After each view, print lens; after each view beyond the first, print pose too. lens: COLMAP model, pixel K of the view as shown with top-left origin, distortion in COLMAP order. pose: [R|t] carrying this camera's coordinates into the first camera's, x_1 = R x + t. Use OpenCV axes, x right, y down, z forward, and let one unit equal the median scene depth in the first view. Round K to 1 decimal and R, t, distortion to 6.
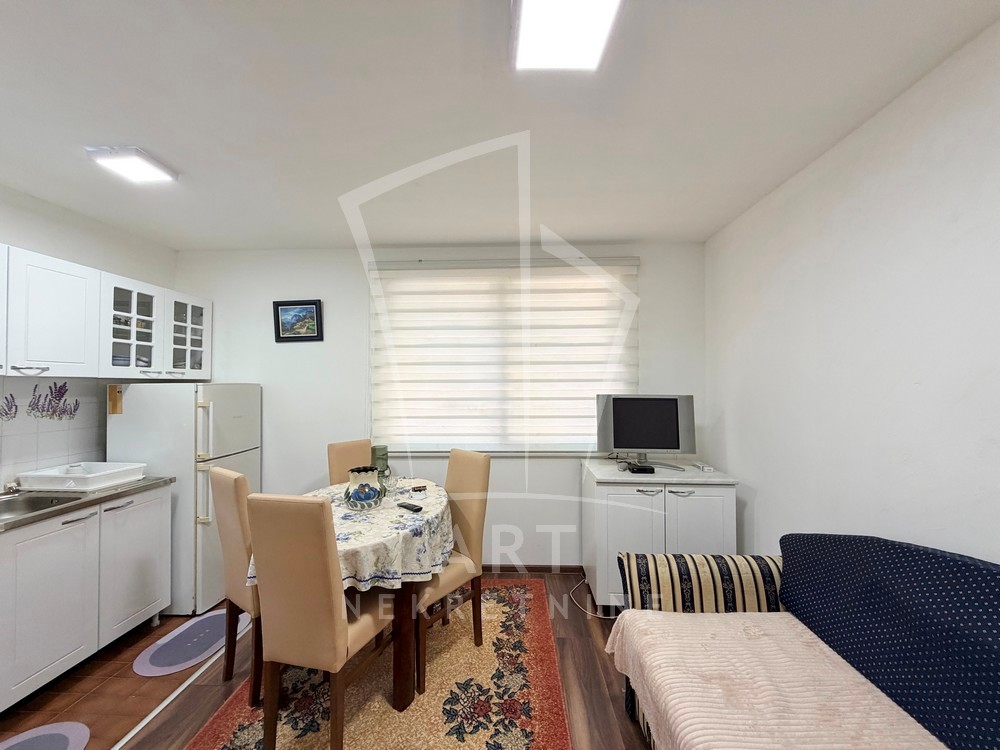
lens RADIAL K [[399.8, 0, 496.4], [0, 399.8, 375.2], [0, 0, 1]] dist [0.000374, -0.000189]
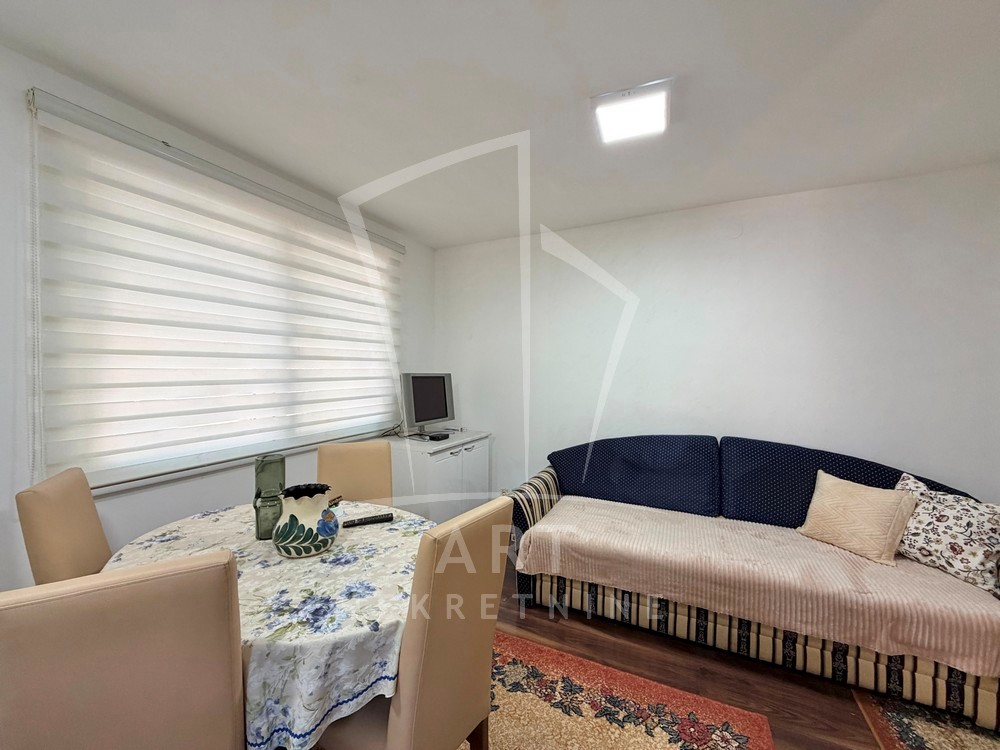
lens RADIAL K [[399.8, 0, 496.4], [0, 399.8, 375.2], [0, 0, 1]] dist [0.000374, -0.000189]
pose [[0.402174, -0.009105, 0.915518, -0.772195], [-0.025741, 0.999443, 0.021247, 0.033000], [-0.915201, -0.032112, 0.401715, 0.470865]]
